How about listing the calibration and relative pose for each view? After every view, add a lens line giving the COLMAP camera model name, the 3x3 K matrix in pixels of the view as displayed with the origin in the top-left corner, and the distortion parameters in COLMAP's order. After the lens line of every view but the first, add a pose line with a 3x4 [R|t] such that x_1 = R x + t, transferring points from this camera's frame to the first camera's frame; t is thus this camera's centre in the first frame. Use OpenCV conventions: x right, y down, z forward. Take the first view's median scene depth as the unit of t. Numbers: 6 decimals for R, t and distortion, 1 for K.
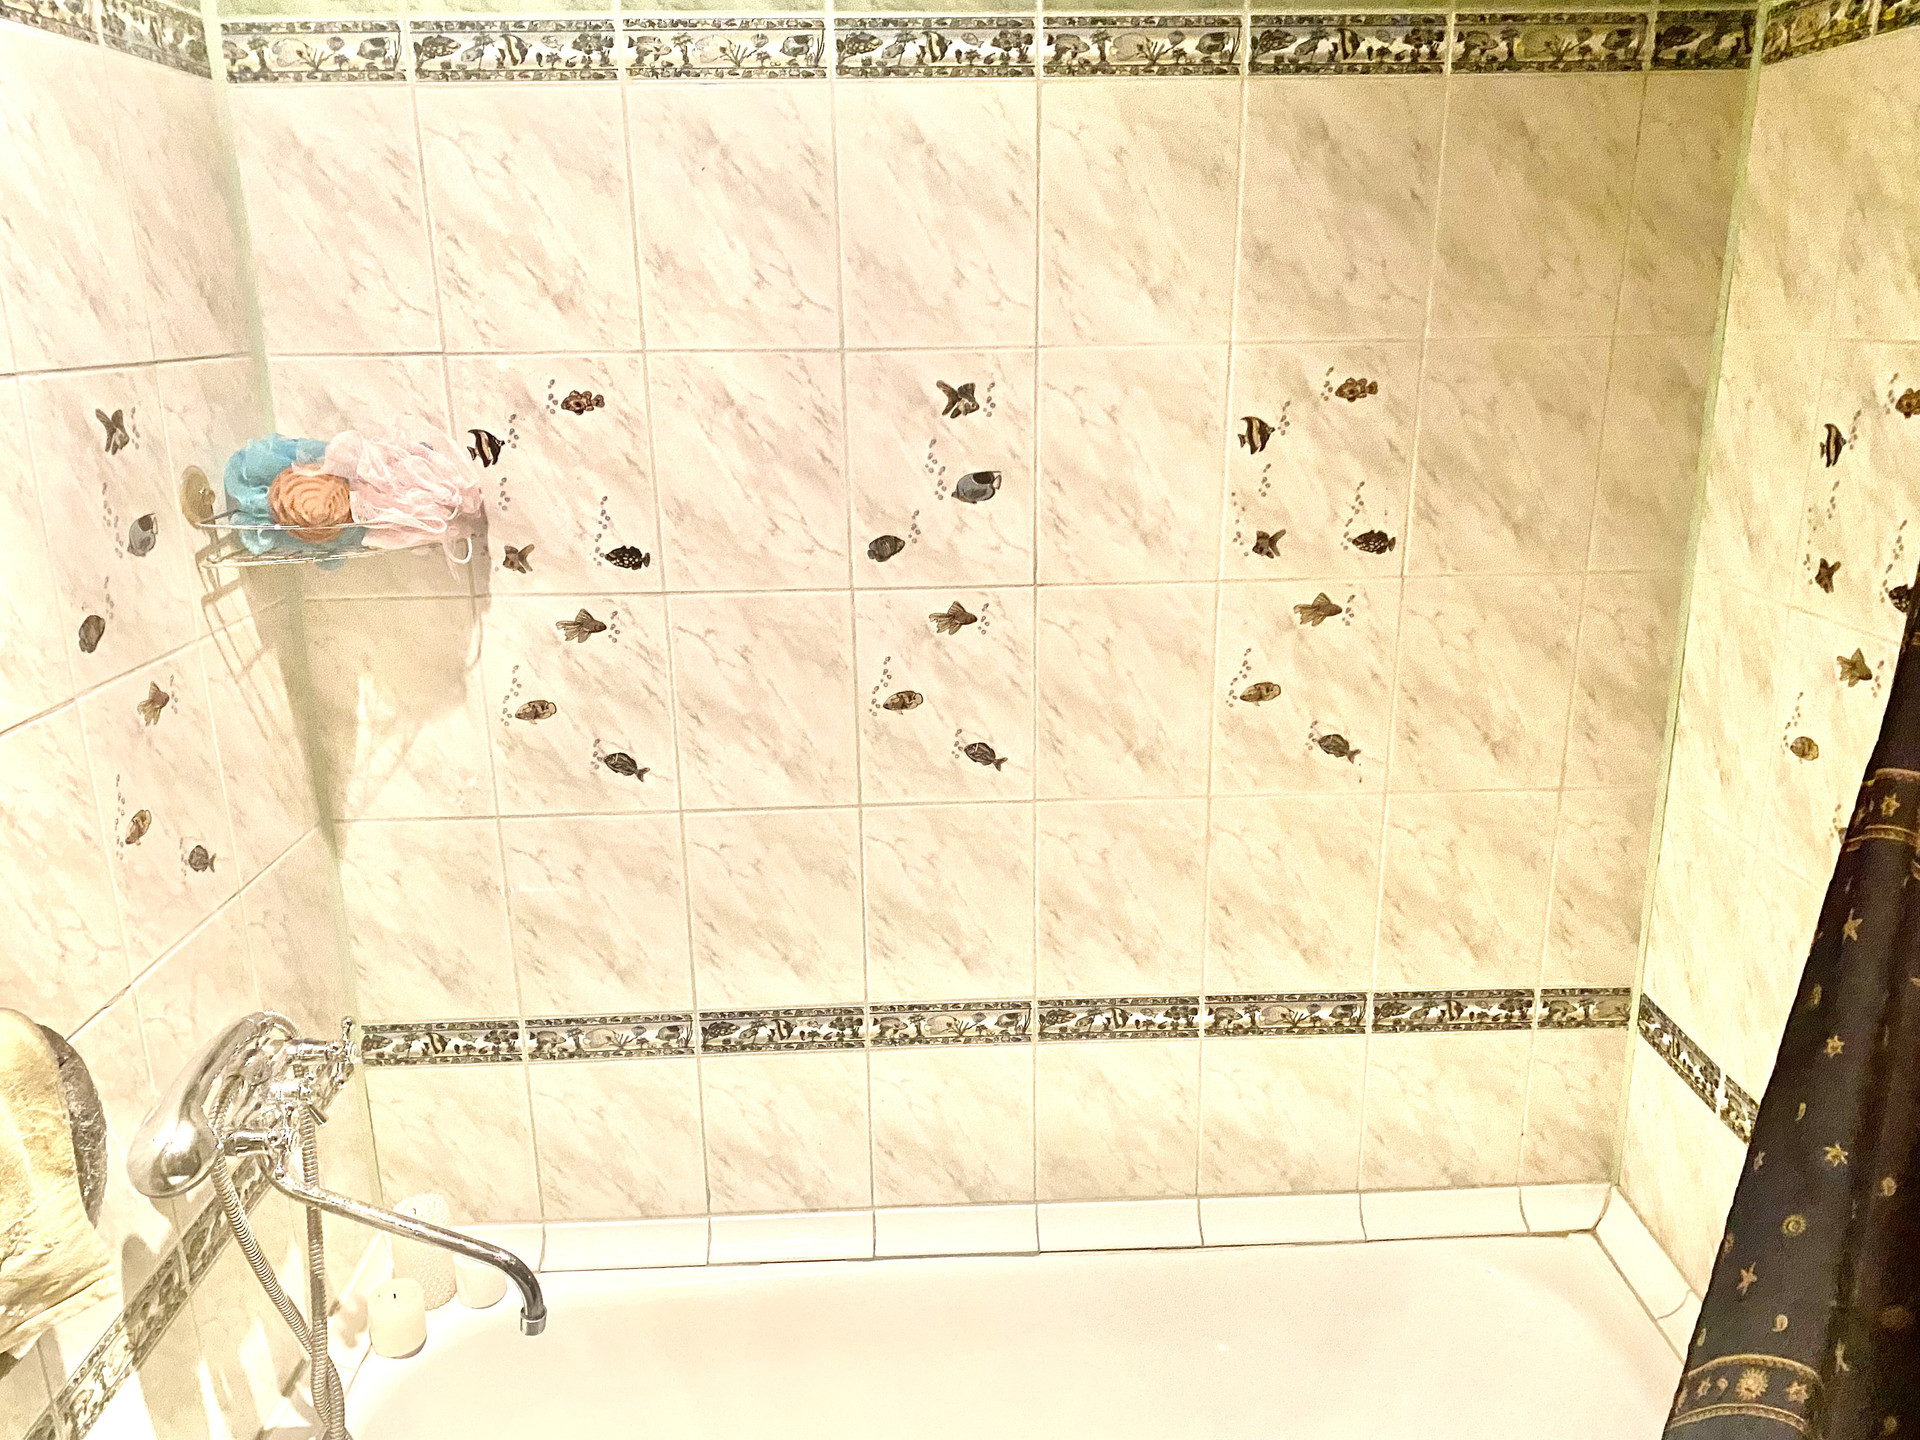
lens RADIAL K [[1461.9, 0, 963.6], [0, 1461.9, 717.2], [0, 0, 1]] dist [0.041845, -0.045602]
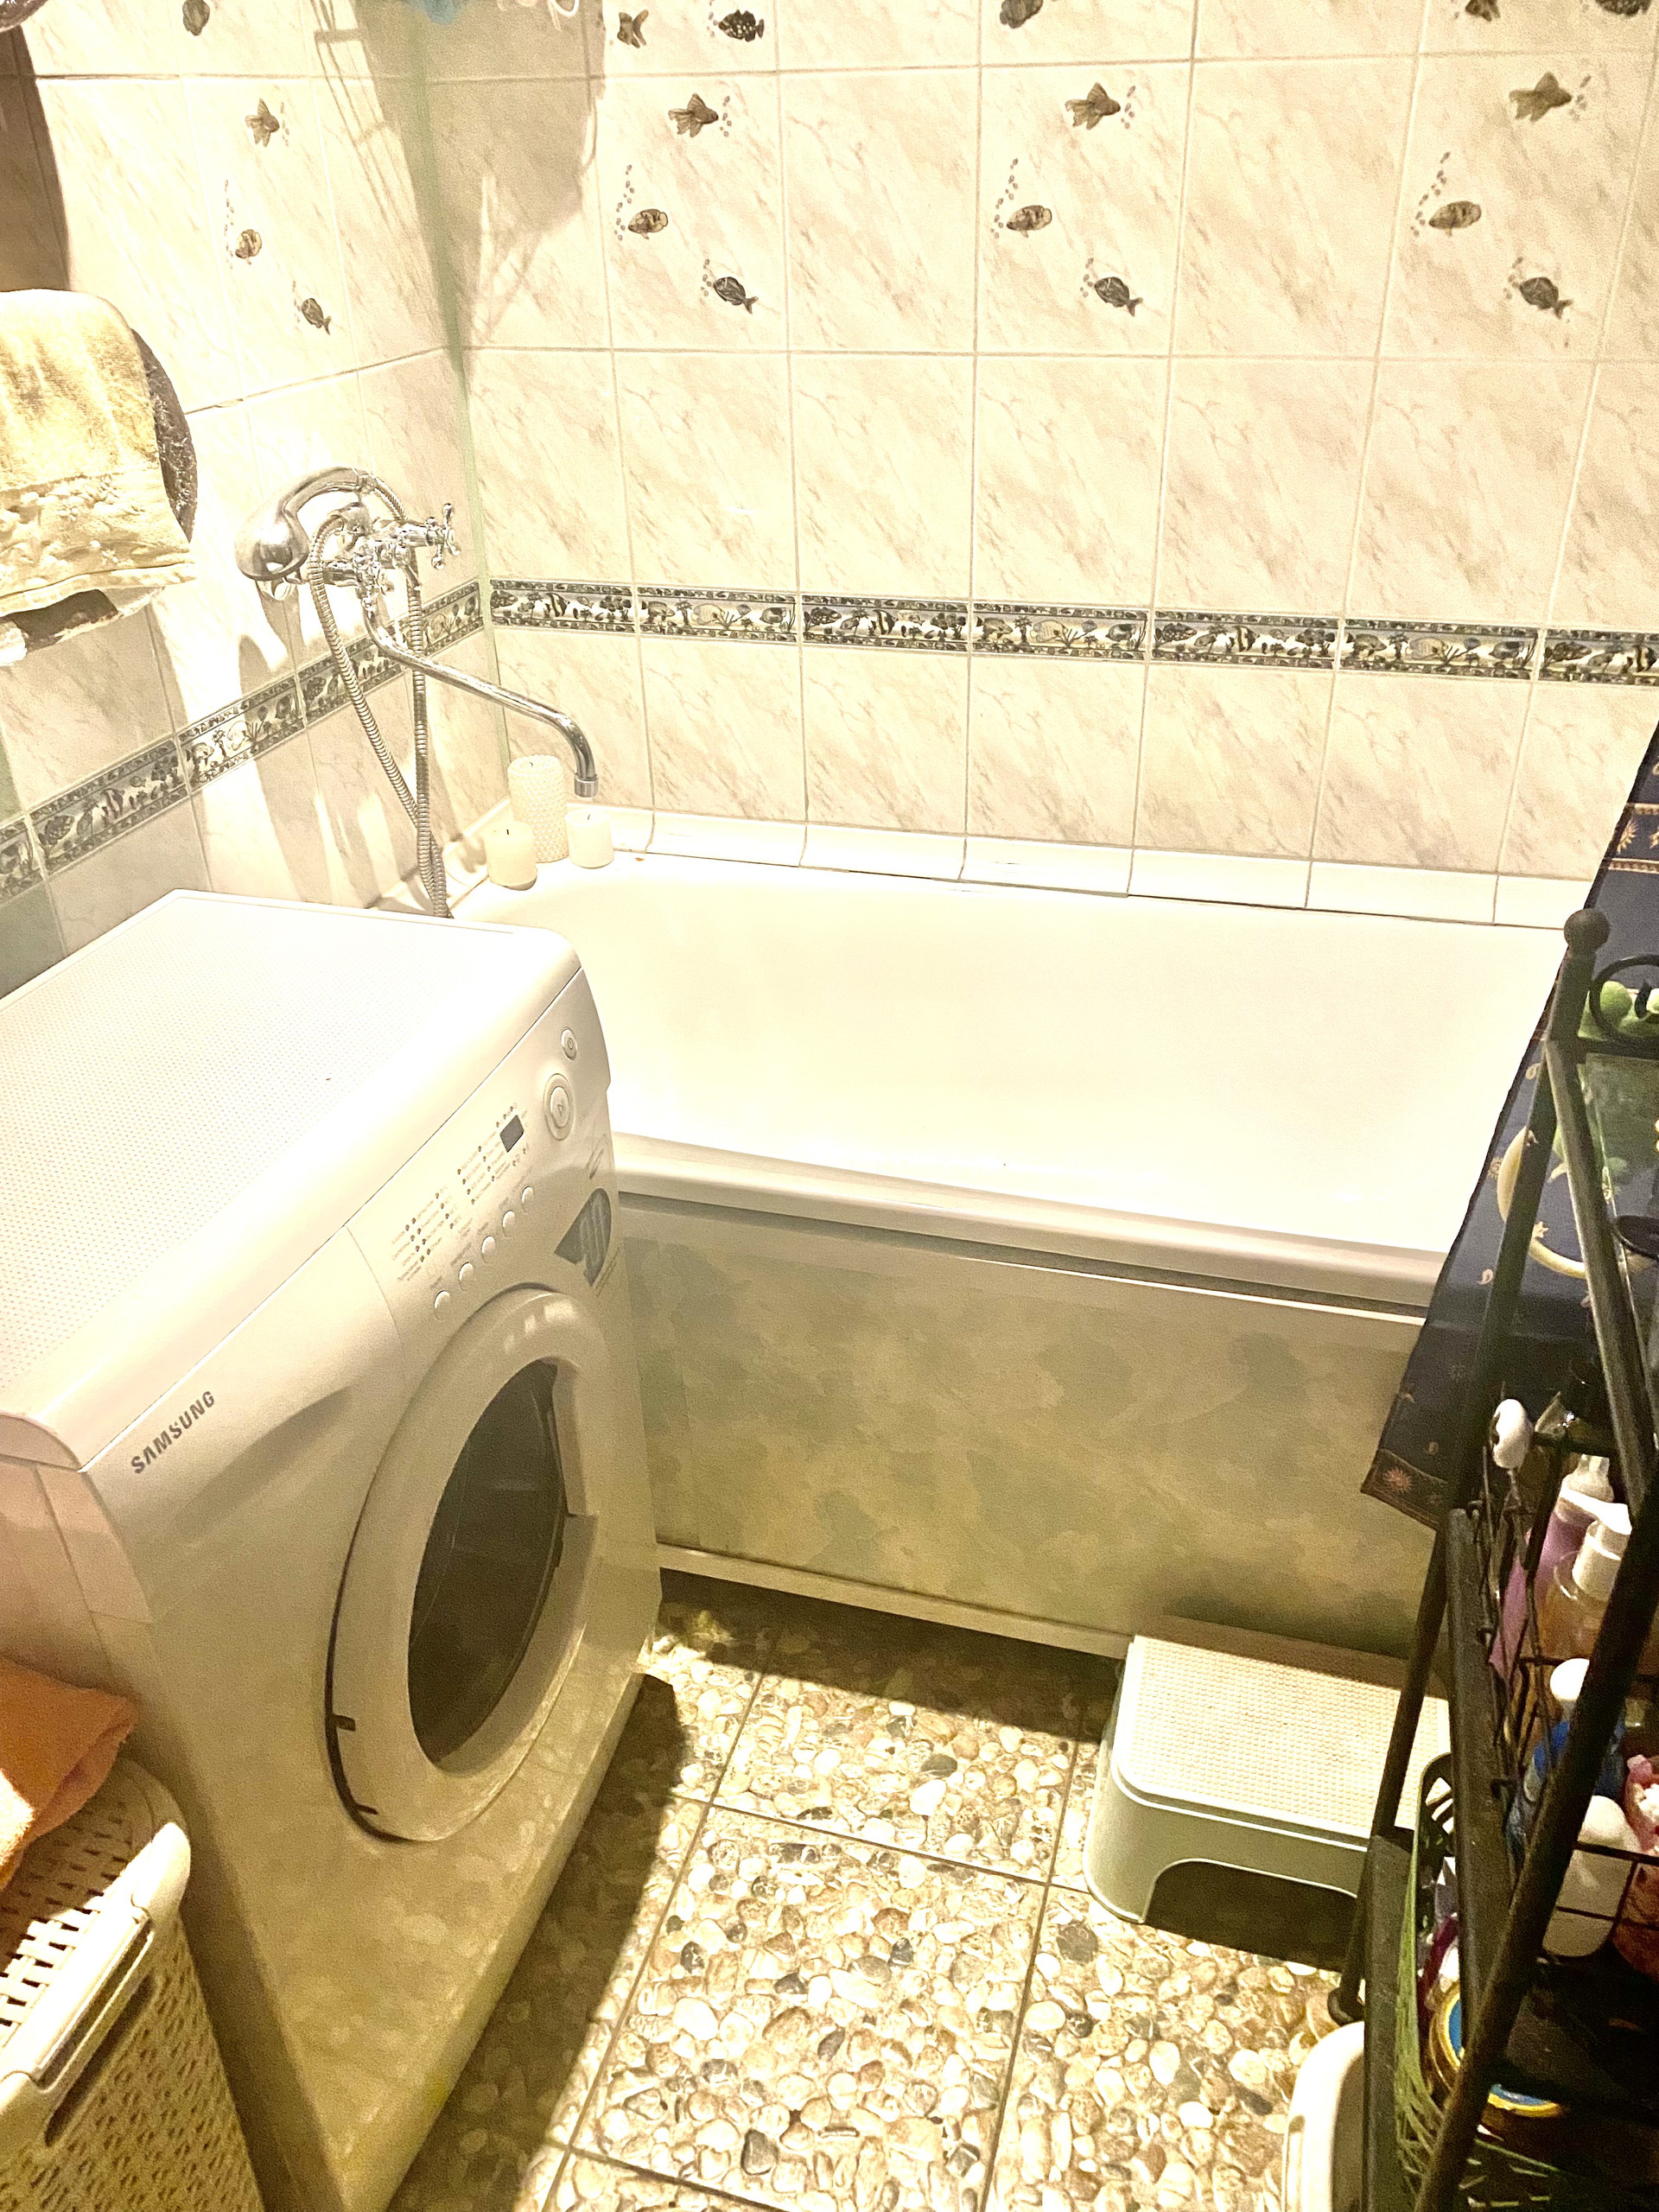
lens RADIAL K [[1684.2, 0, 832.5], [0, 1684.2, 1095.1], [0, 0, 1]] dist [0.041845, -0.045602]
pose [[0.952033, 0.153448, -0.264739, 0.193925], [-0.079046, 0.959137, 0.271676, 0.222323], [0.295609, -0.237718, 0.925260, -0.114167]]
